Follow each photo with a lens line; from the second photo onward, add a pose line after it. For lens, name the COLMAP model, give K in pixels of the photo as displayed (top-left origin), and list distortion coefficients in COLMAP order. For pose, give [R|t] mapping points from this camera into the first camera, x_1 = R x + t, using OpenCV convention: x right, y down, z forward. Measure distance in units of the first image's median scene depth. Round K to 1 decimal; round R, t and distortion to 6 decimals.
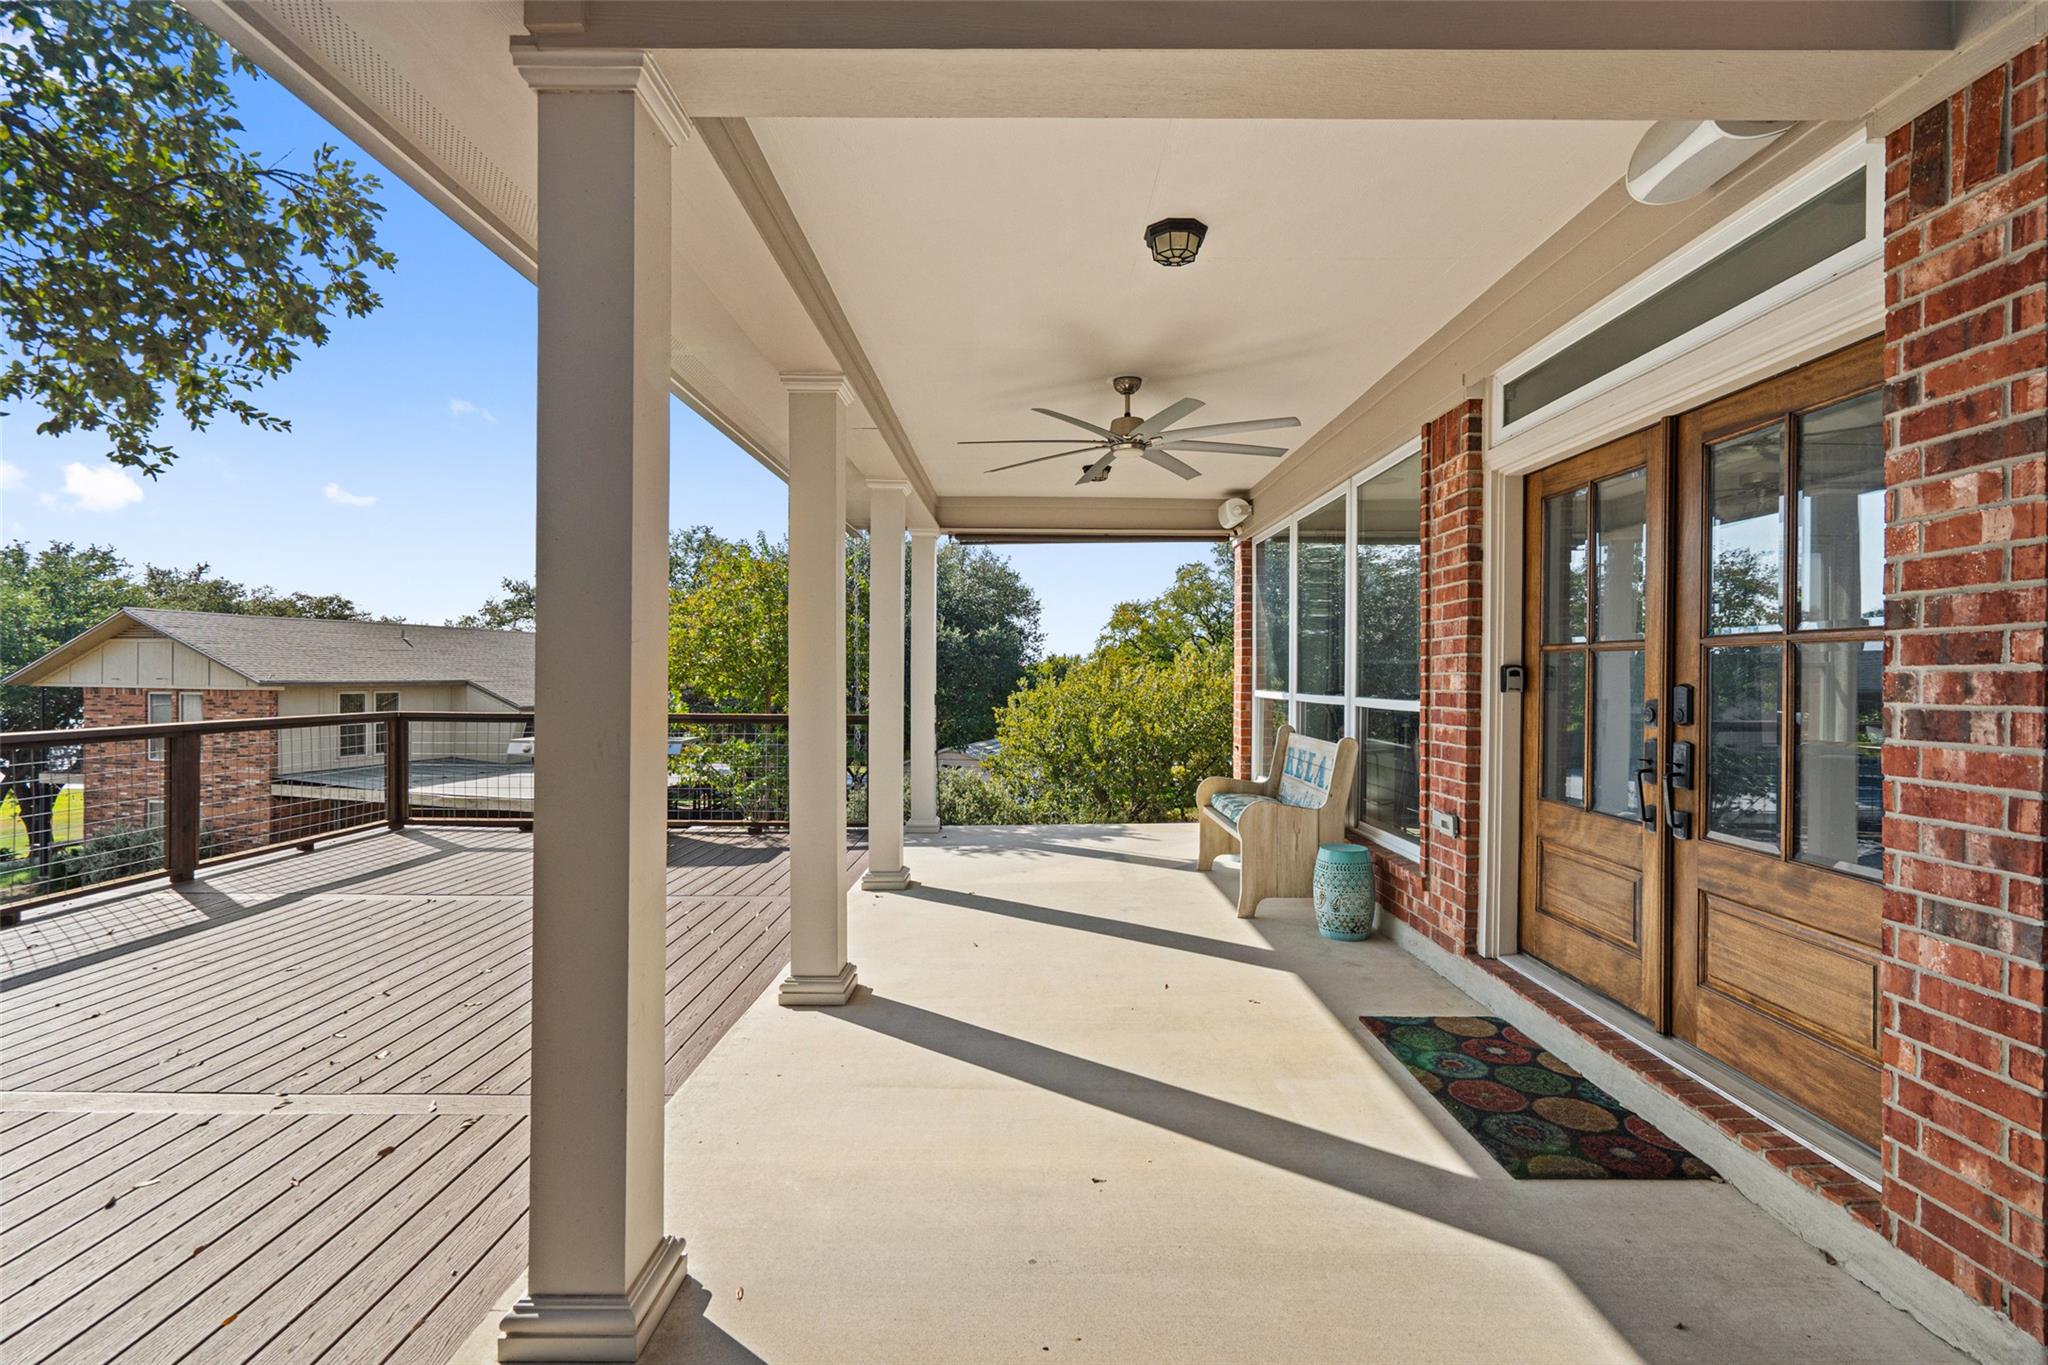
lens RADIAL K [[941.4, 0, 1014.2], [0, 941.4, 674.5], [0, 0, 1]] dist [-0.001545, 0.000743]
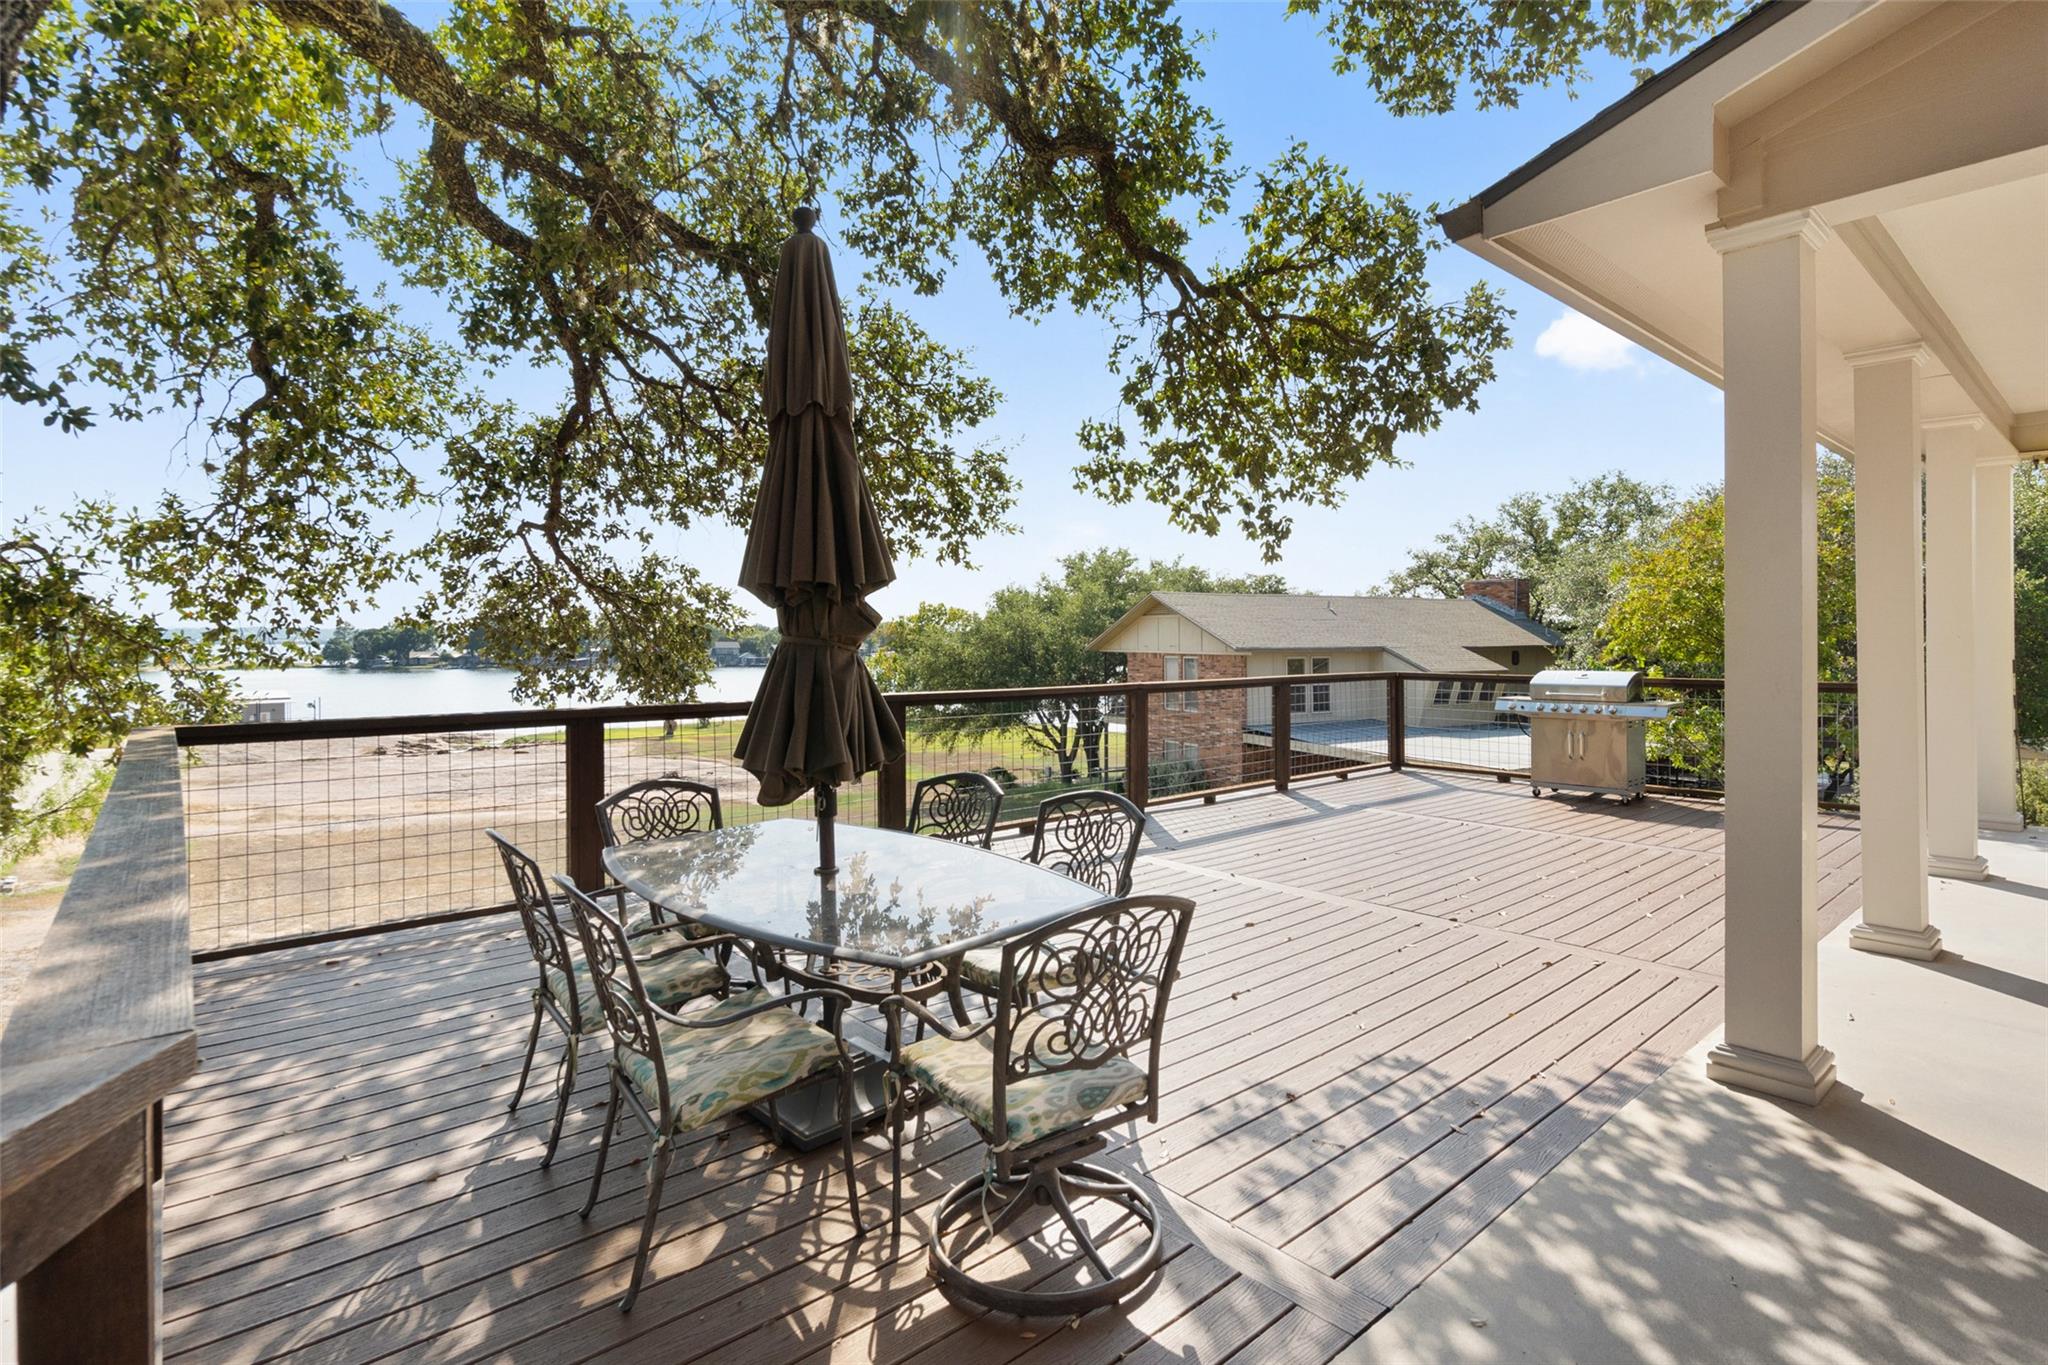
lens RADIAL K [[1004.4, 0, 1070.5], [0, 1004.4, 637.1], [0, 0, 1]] dist [0.003102, 0.000867]
pose [[0.686565, -0.009812, -0.727002, -0.014347], [0.007419, 0.999951, -0.006490, 0.001163], [0.727031, -0.000938, 0.686604, -0.247193]]
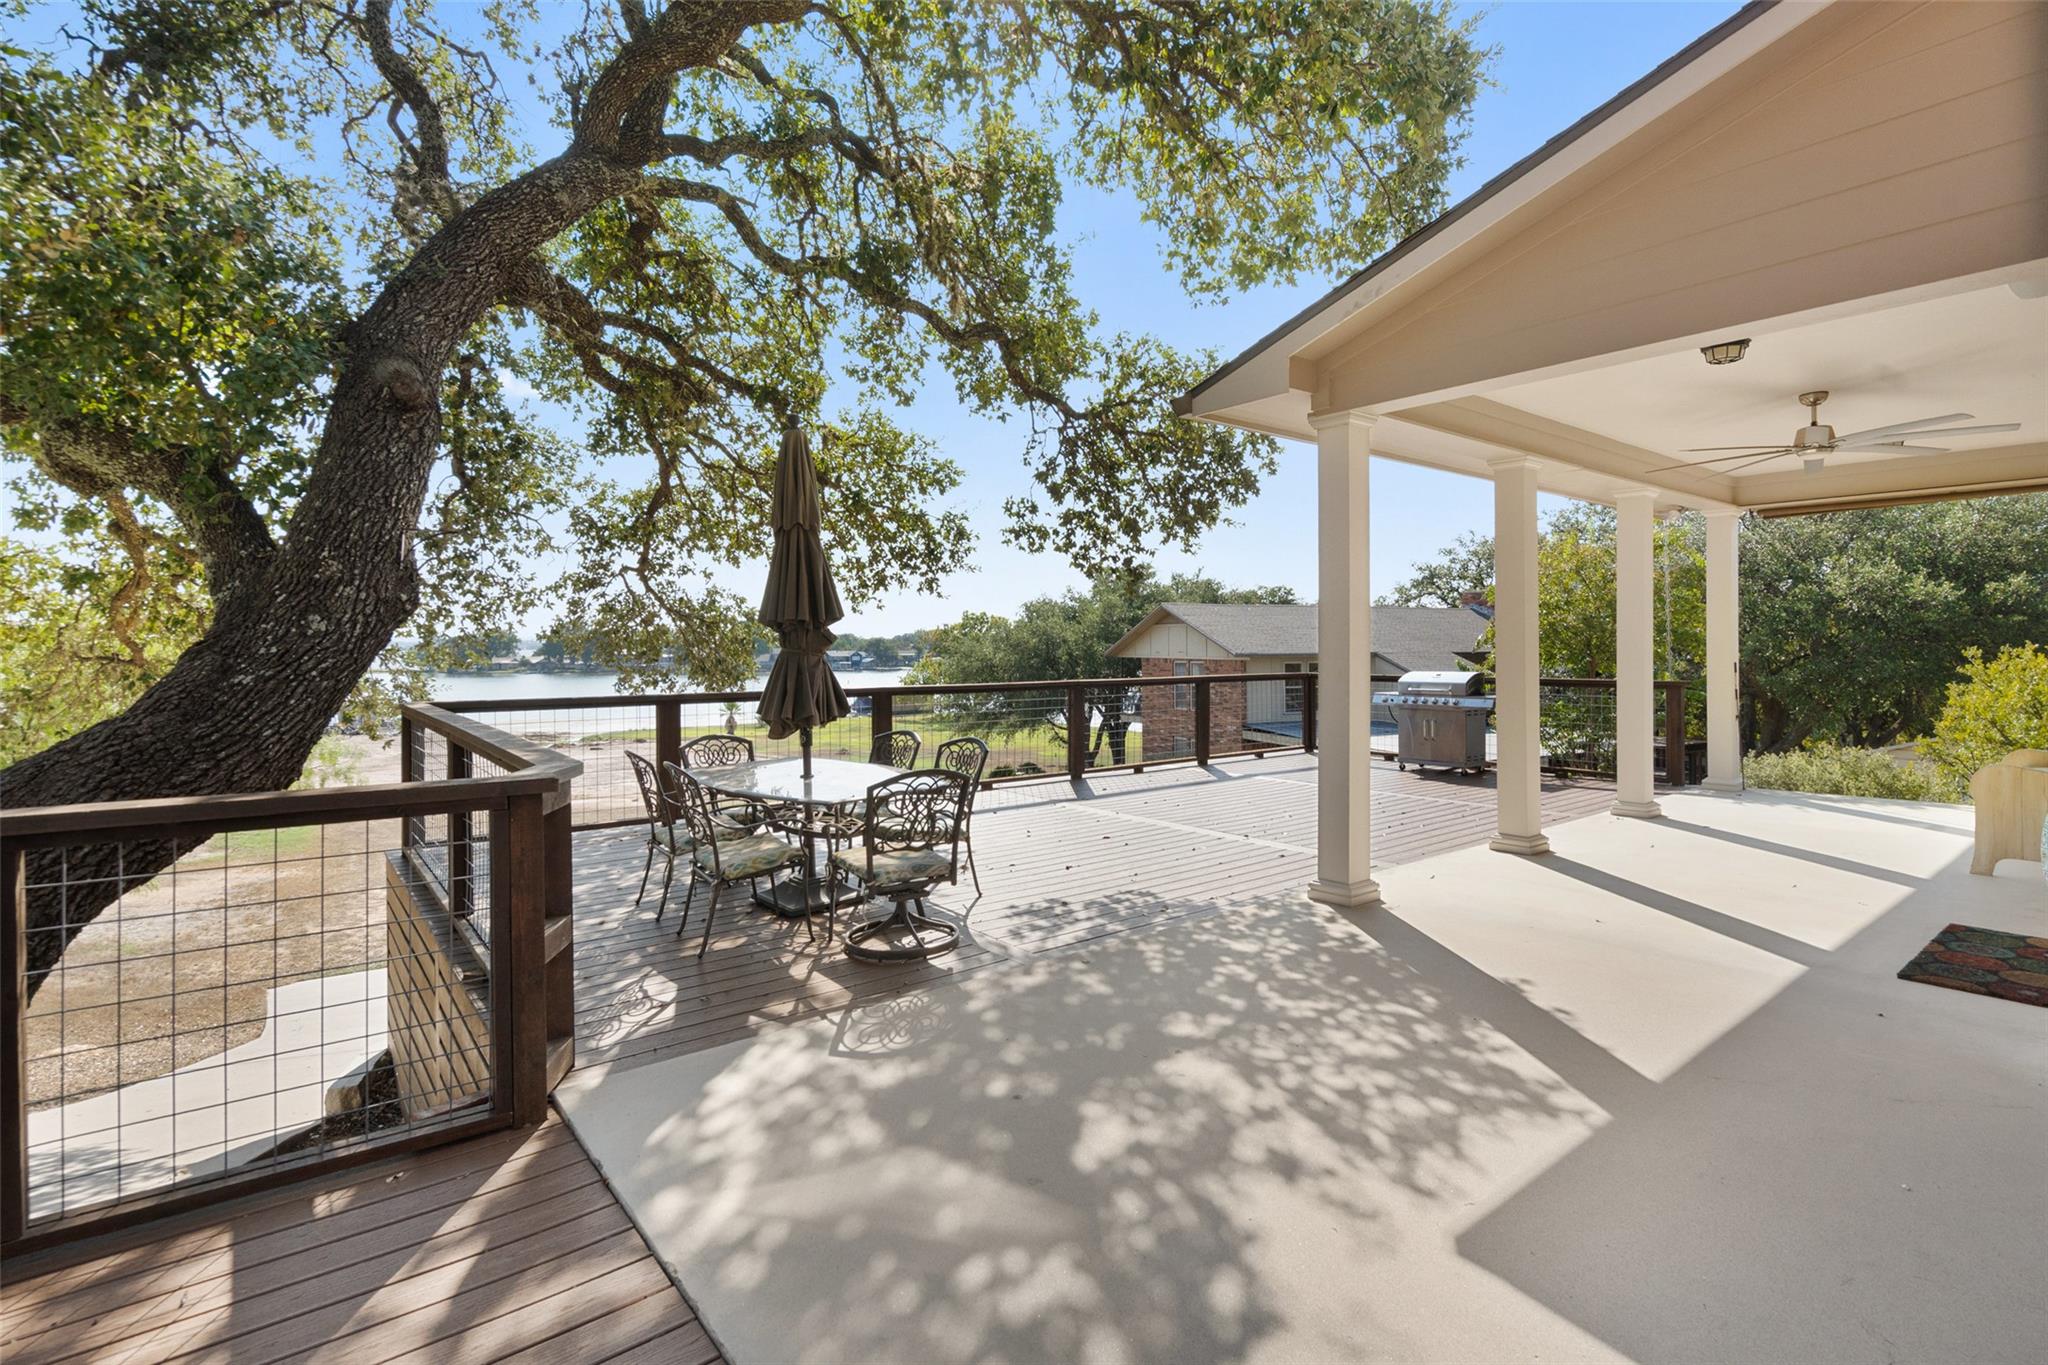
lens RADIAL K [[941.4, 0, 1091.1], [0, 941.4, 644.2], [0, 0, 1]] dist [-0.001545, 0.000743]
pose [[0.676551, -0.009877, -0.736329, 0.286783], [0.008124, 0.999949, -0.005949, 0.000634], [0.736351, -0.001957, 0.676597, -0.359451]]
